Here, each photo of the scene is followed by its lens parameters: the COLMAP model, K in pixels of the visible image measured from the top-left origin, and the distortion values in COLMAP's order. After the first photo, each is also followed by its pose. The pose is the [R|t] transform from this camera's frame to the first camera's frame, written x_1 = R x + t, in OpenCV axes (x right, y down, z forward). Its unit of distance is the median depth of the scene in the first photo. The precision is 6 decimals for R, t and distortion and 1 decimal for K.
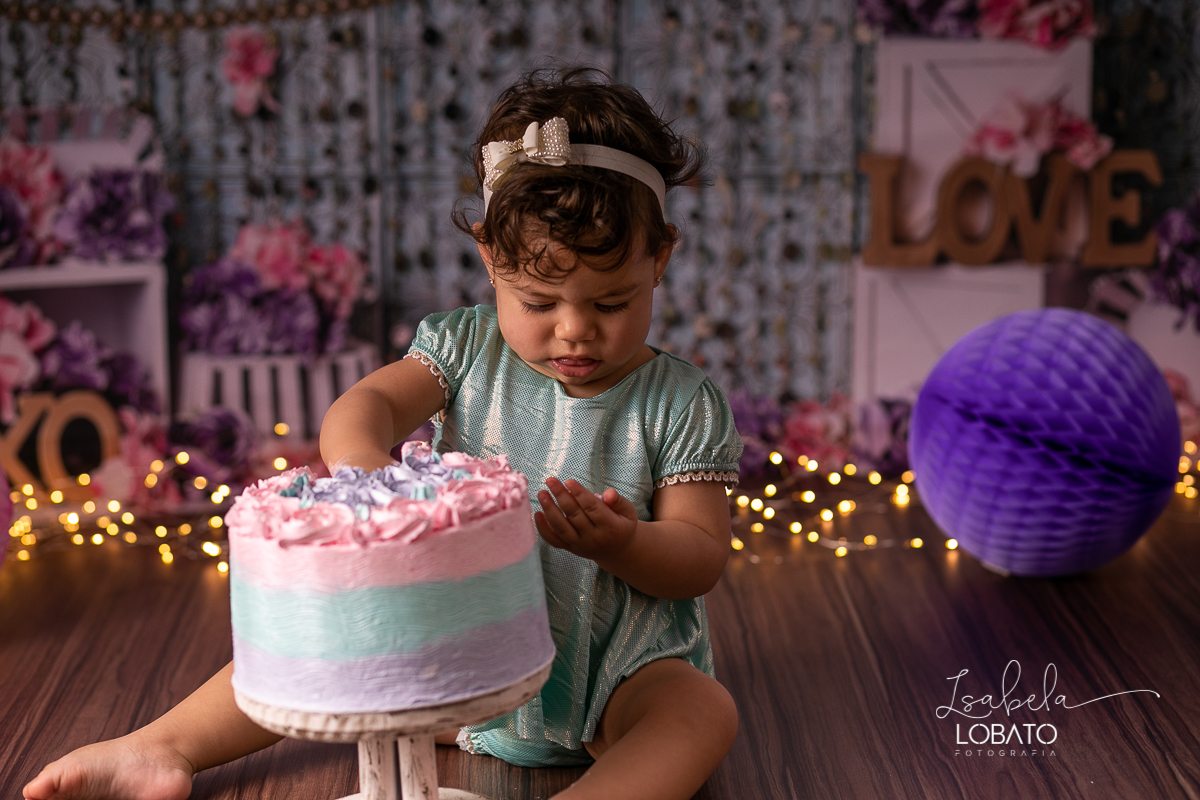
lens RADIAL K [[2911.5, 0, 585.2], [0, 2911.5, 397.9], [0, 0, 1]] dist [0.024985, -0.040095]
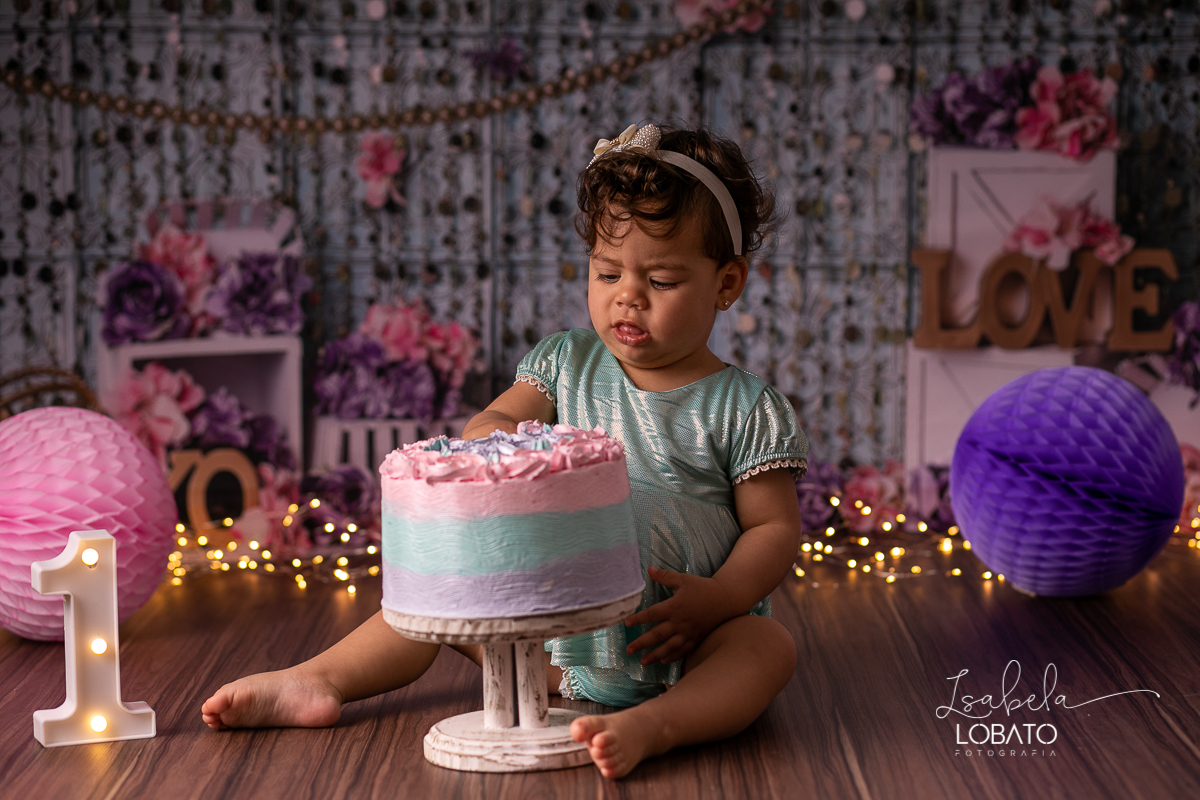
lens RADIAL K [[2984.8, 0, 600.0], [0, 2984.8, 400.0], [0, 0, 1]] dist [-0.007900, -0.472898]
pose [[0.999700, 0.013280, -0.020573, -0.003149], [-0.014798, 0.997037, -0.075488, 0.065400], [0.019510, 0.075770, 0.996934, -0.162312]]
